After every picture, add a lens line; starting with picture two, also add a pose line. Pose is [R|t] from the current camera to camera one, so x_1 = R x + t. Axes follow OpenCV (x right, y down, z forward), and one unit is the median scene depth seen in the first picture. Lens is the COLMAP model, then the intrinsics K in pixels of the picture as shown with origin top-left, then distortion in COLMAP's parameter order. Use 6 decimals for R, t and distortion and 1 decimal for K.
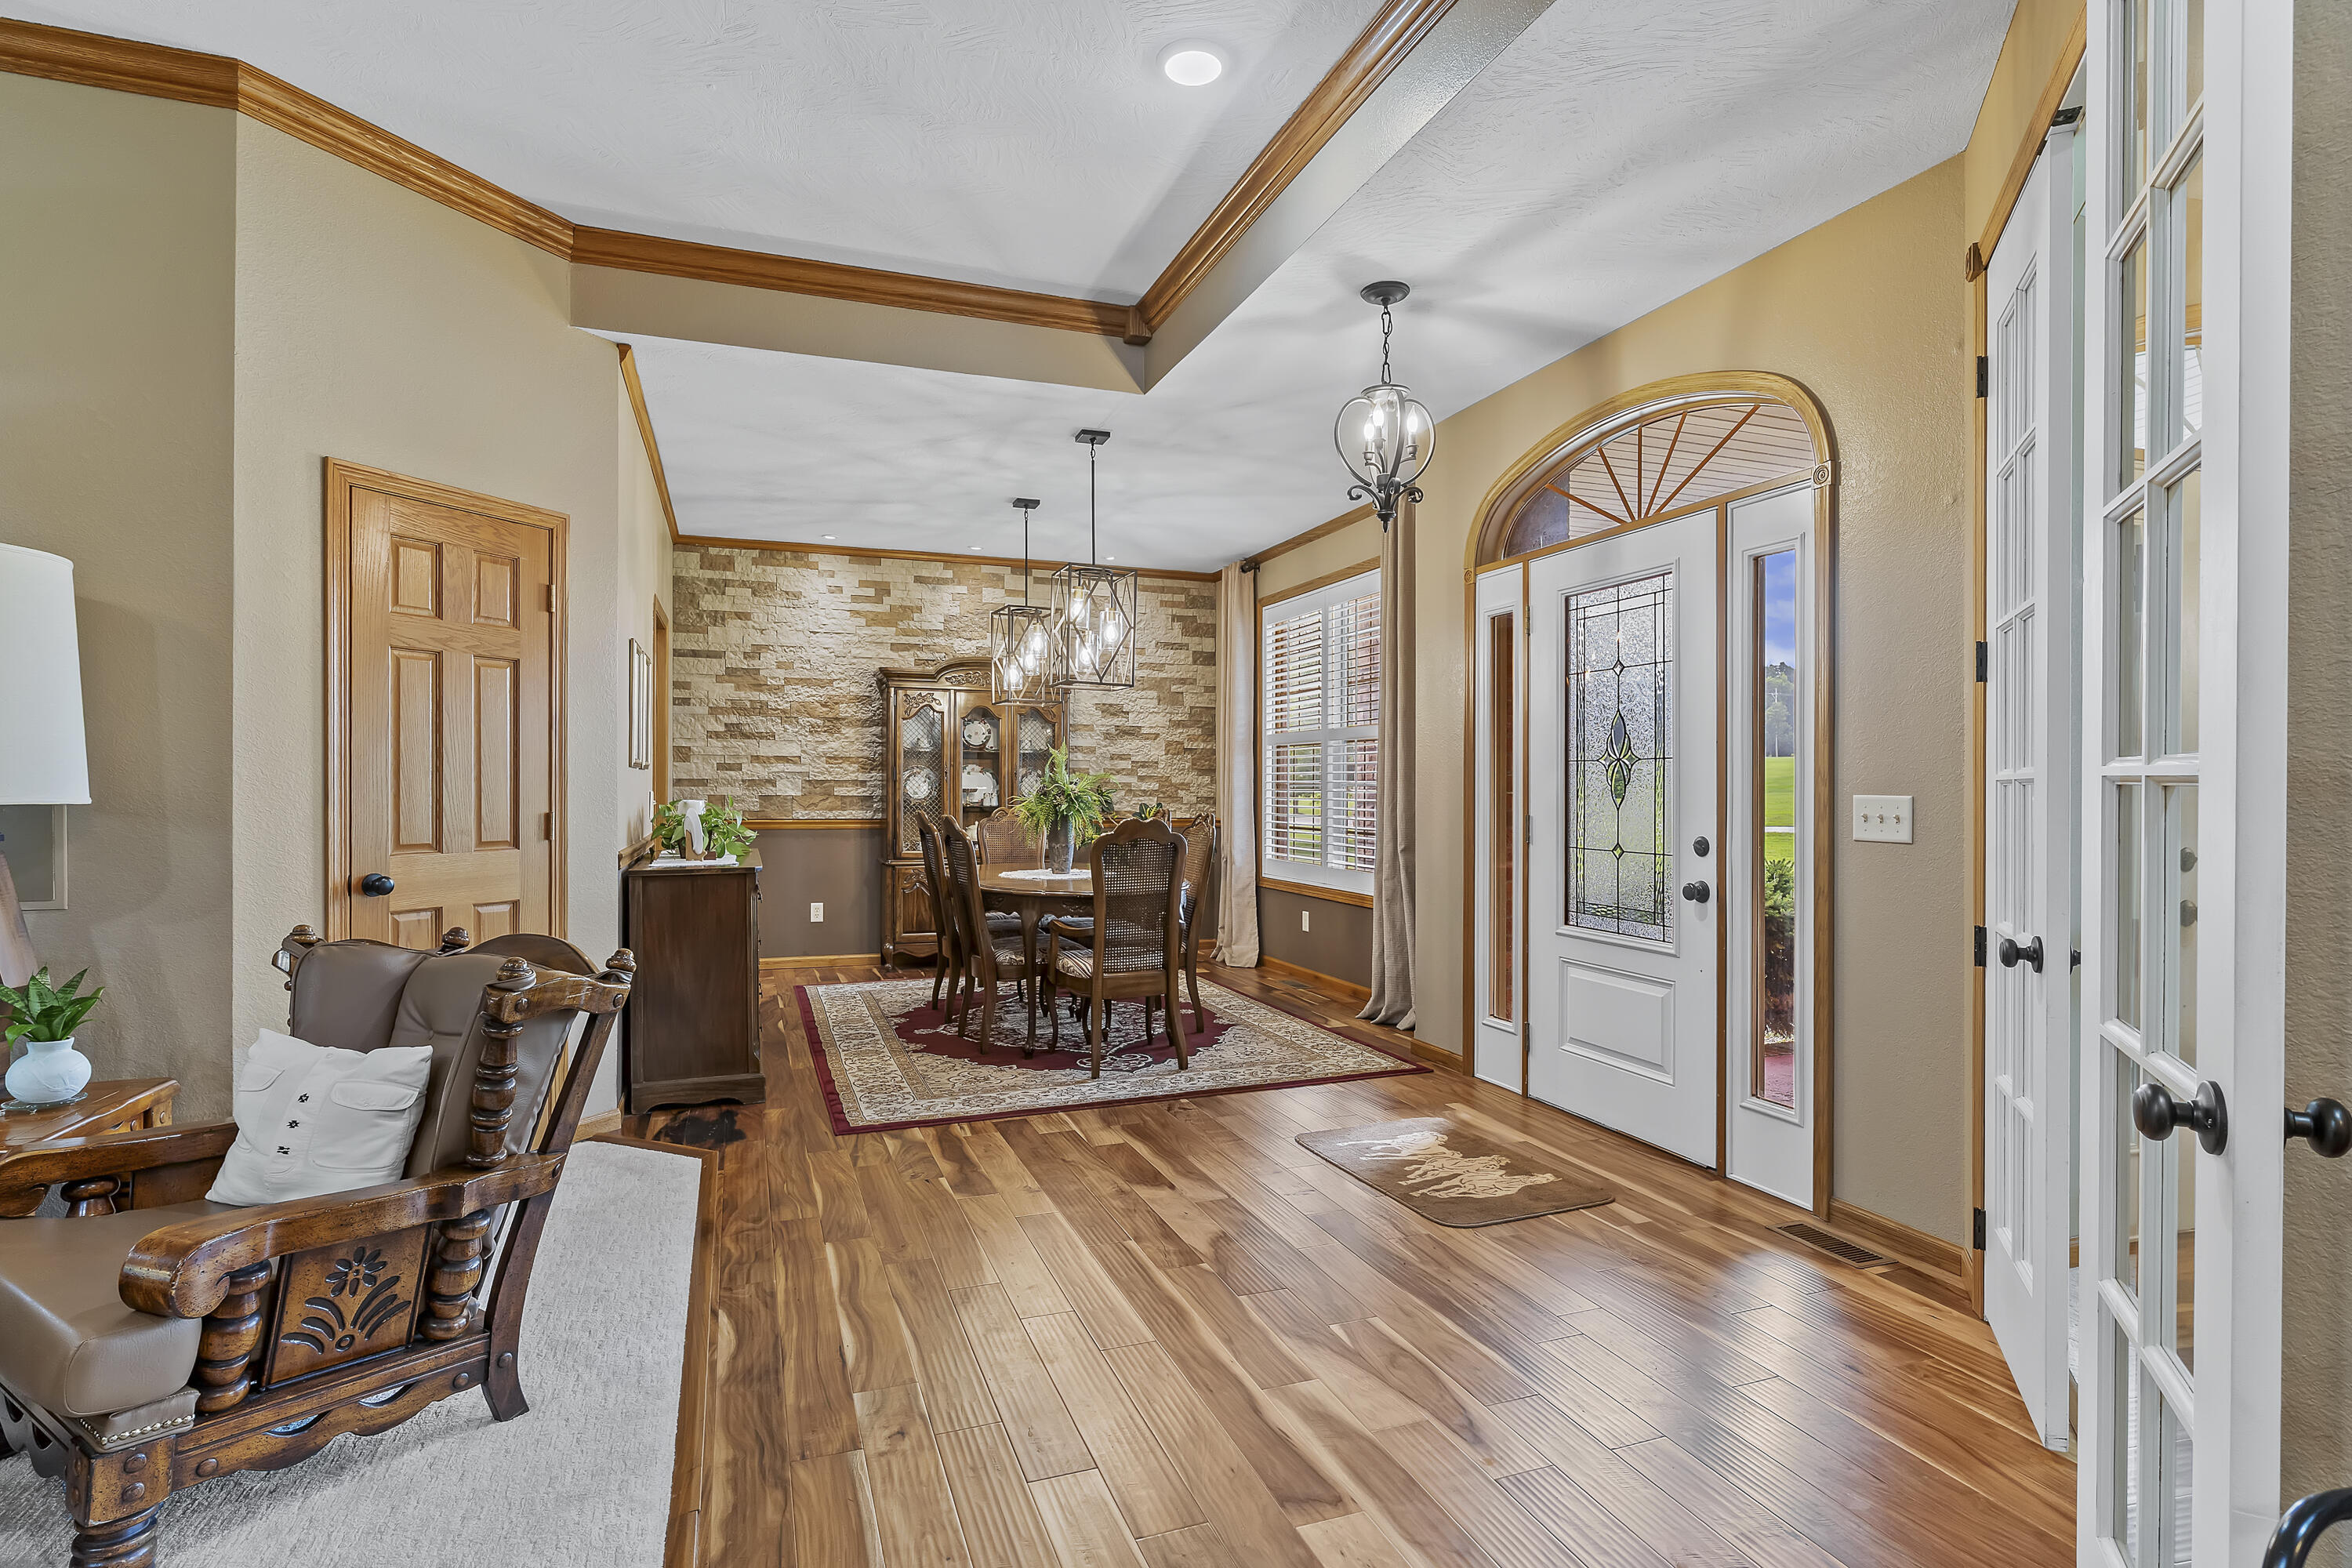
lens RADIAL K [[1184.4, 0, 1183.3], [0, 1184.4, 786.6], [0, 0, 1]] dist [-0.001670, -0.000010]
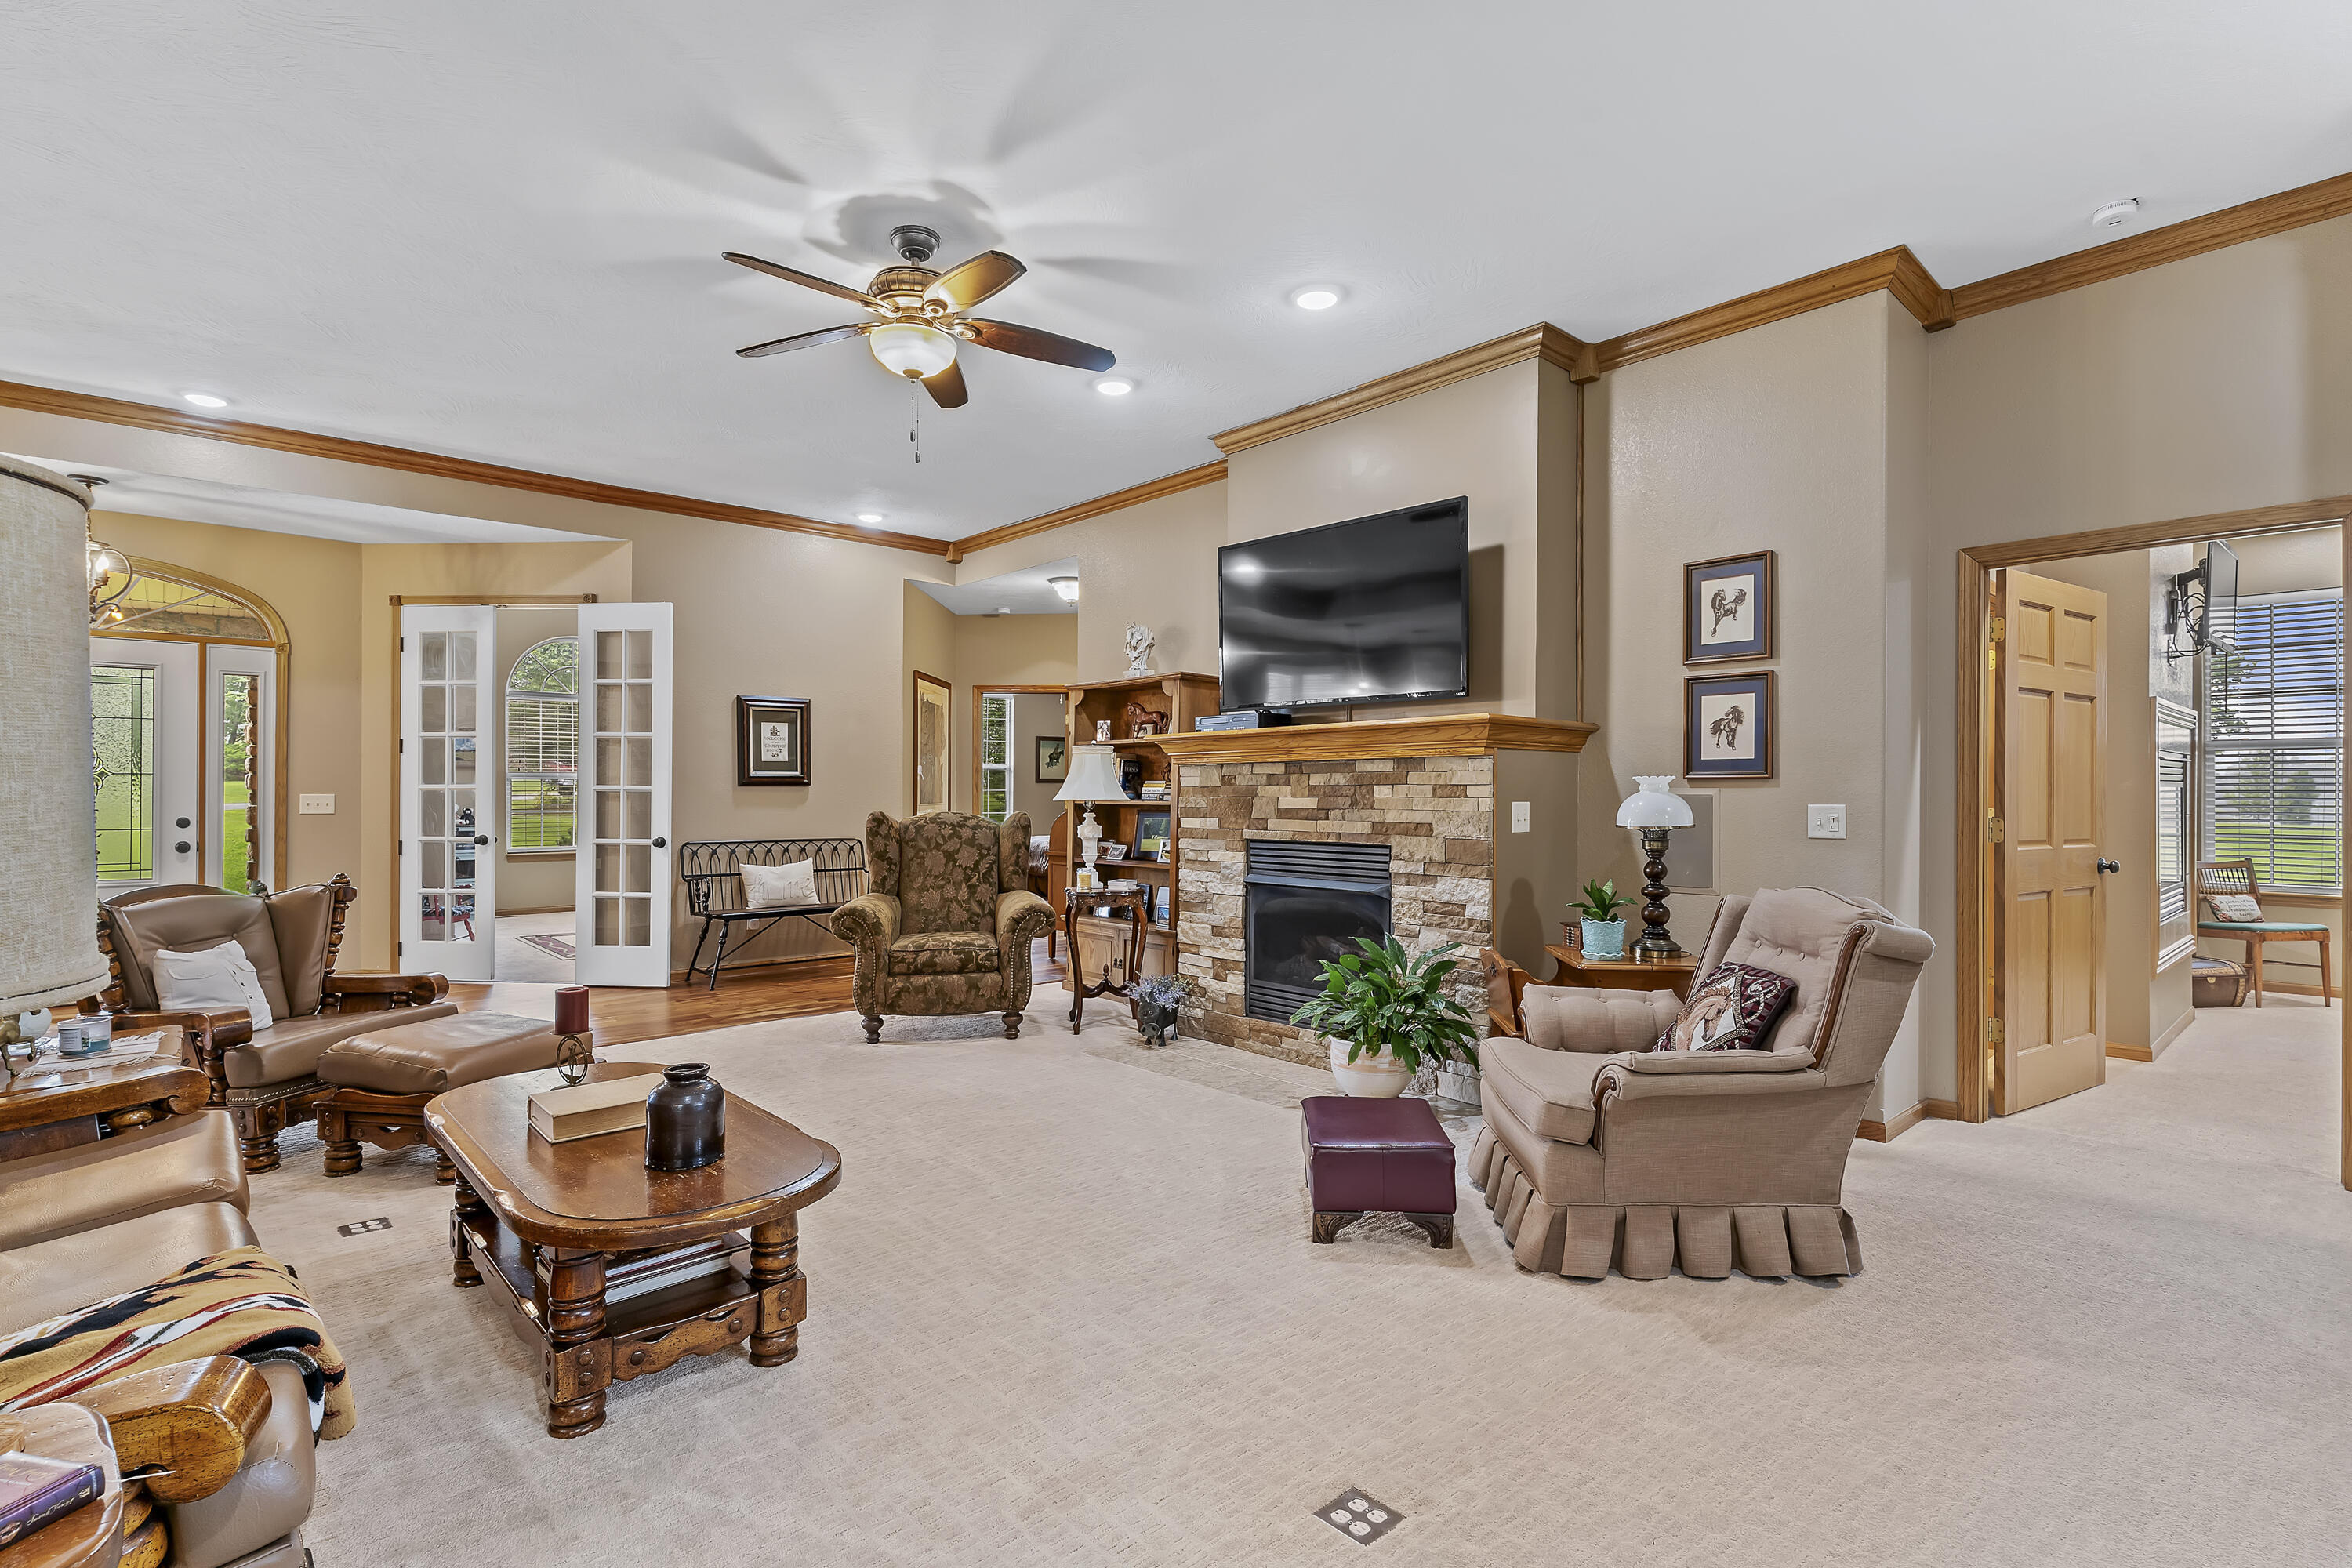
lens RADIAL K [[1139.6, 0, 1176.5], [0, 1139.6, 794.4], [0, 0, 1]] dist [0.015795, -0.000103]
pose [[-0.356978, -0.007092, 0.934086, -1.774572], [-0.001218, 0.999974, 0.007126, -0.008414], [-0.934112, 0.001406, -0.356978, 0.185980]]
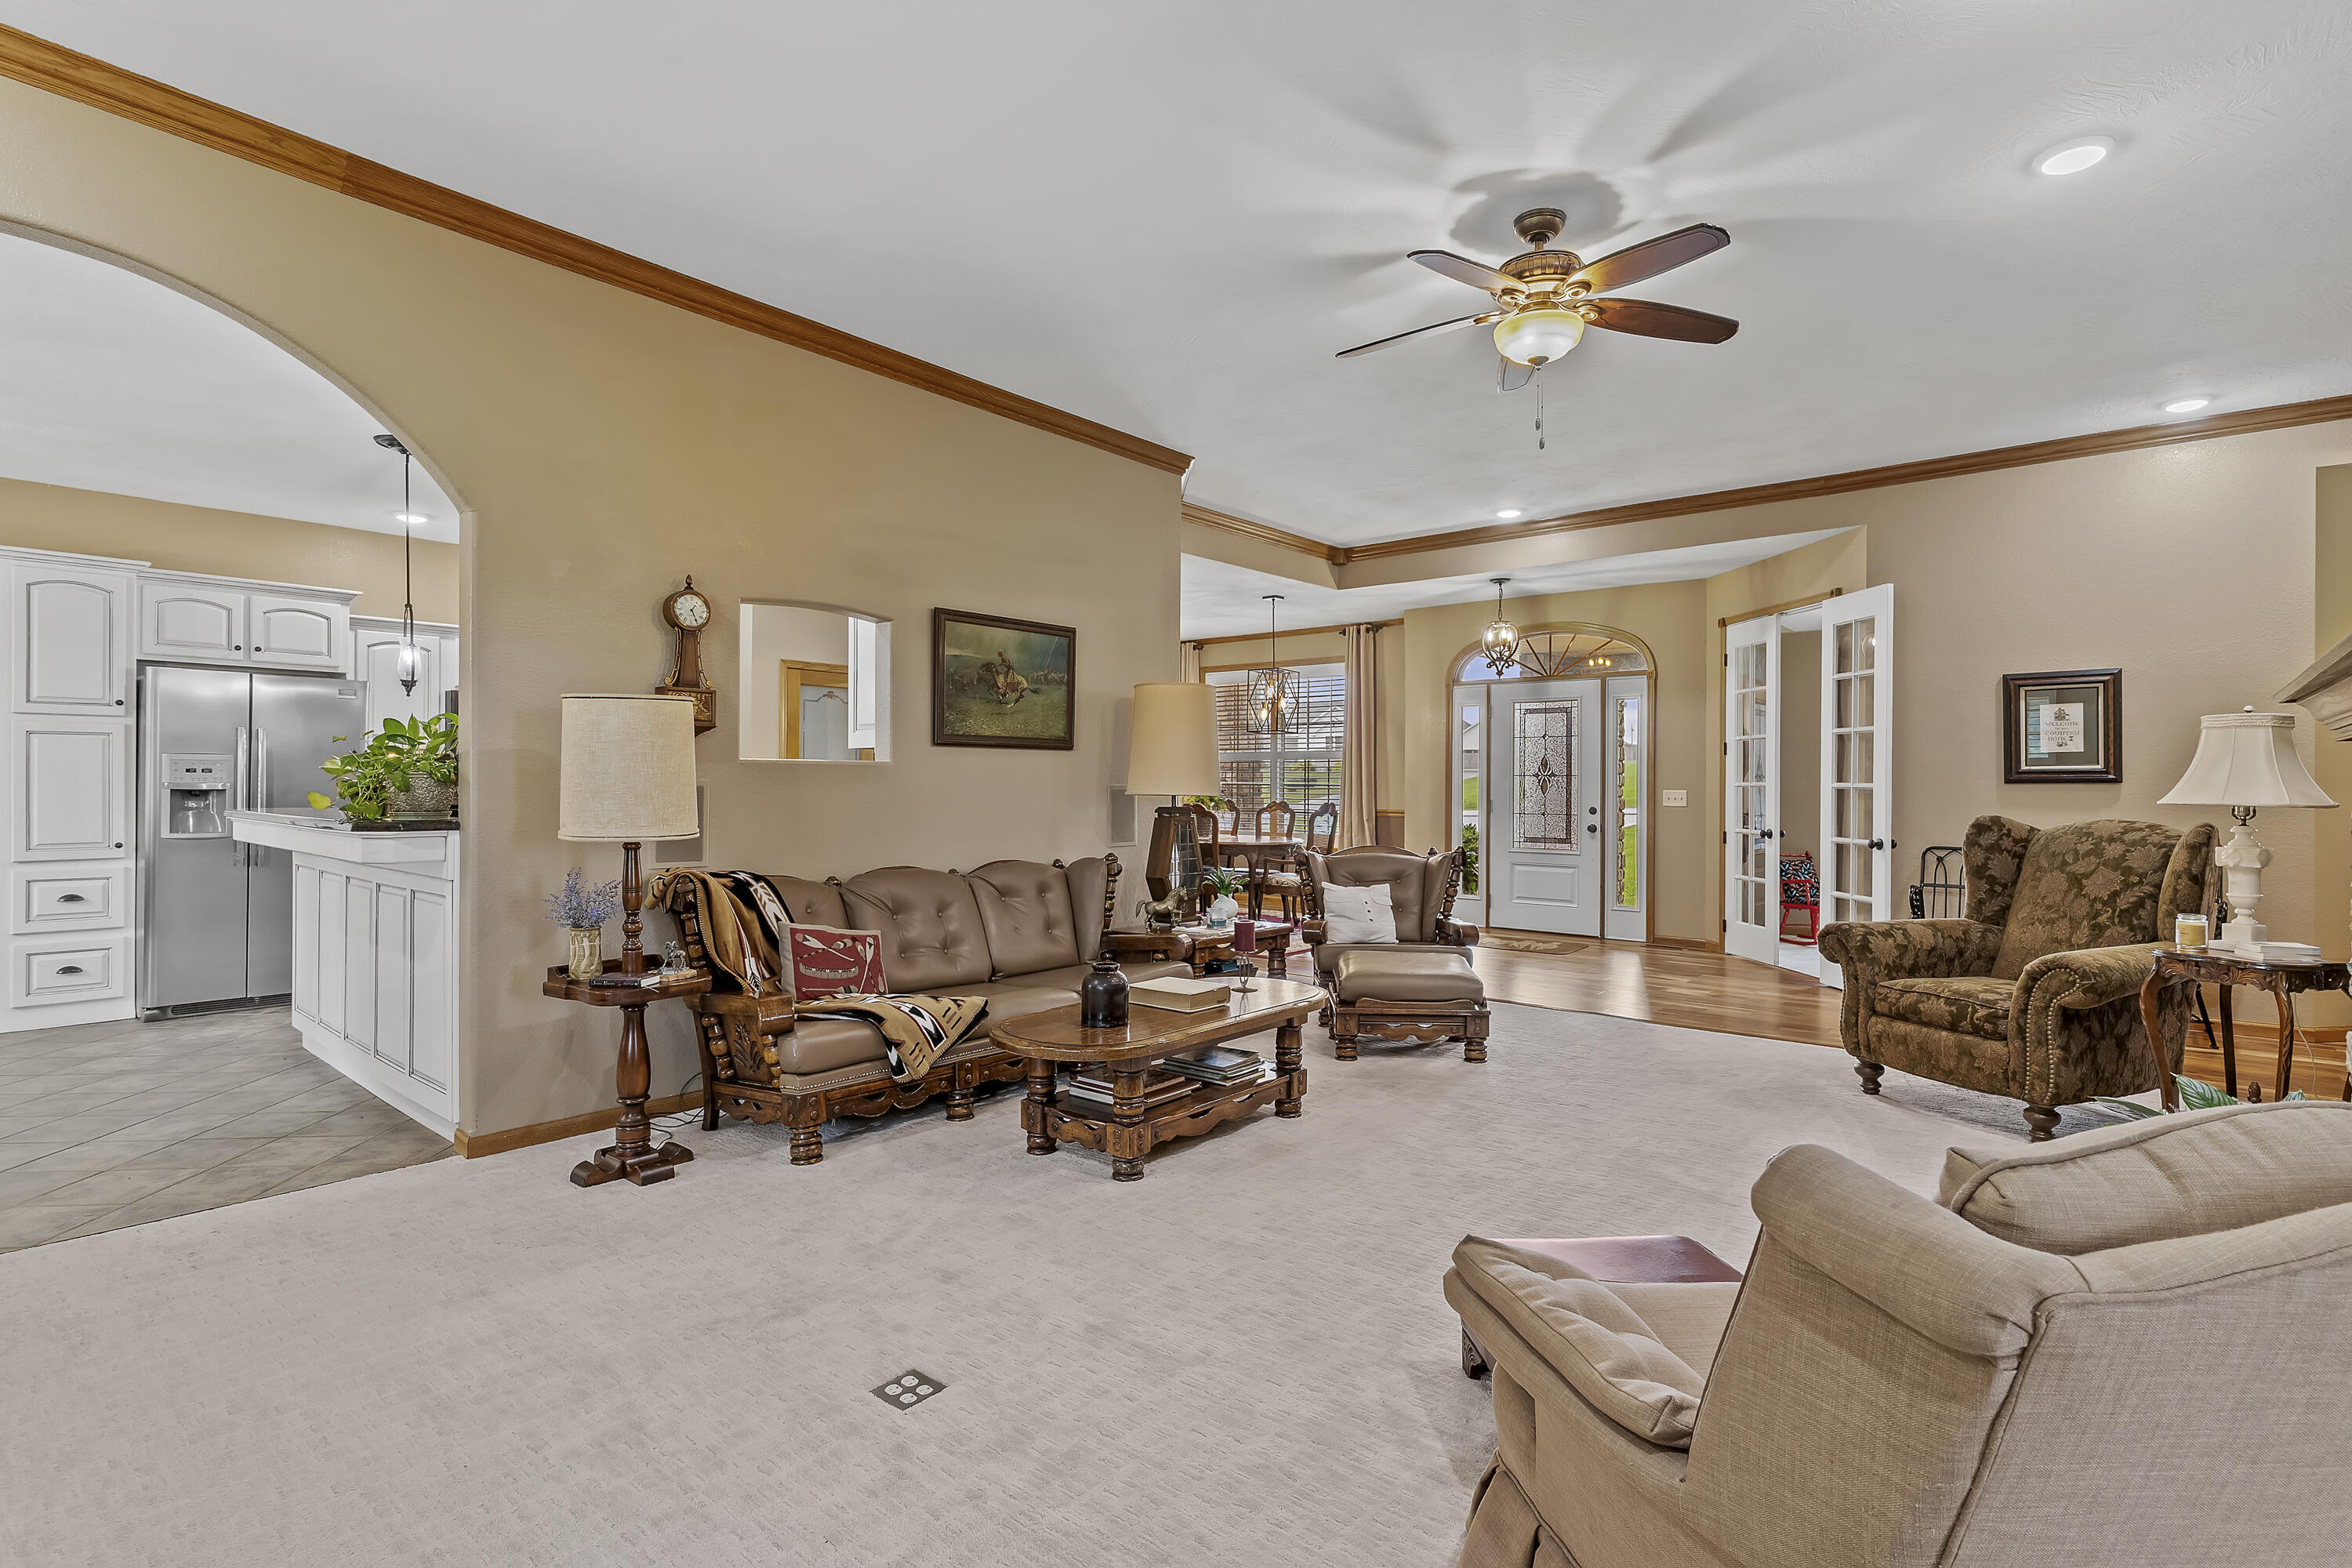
lens RADIAL K [[1139.6, 0, 1179.6], [0, 1139.6, 776.1], [0, 0, 1]] dist [0.015795, -0.000103]
pose [[0.874118, 0.007132, 0.485661, -1.491605], [-0.004027, 0.999964, -0.007436, -0.001583], [-0.485697, 0.004544, 0.874116, -0.691000]]
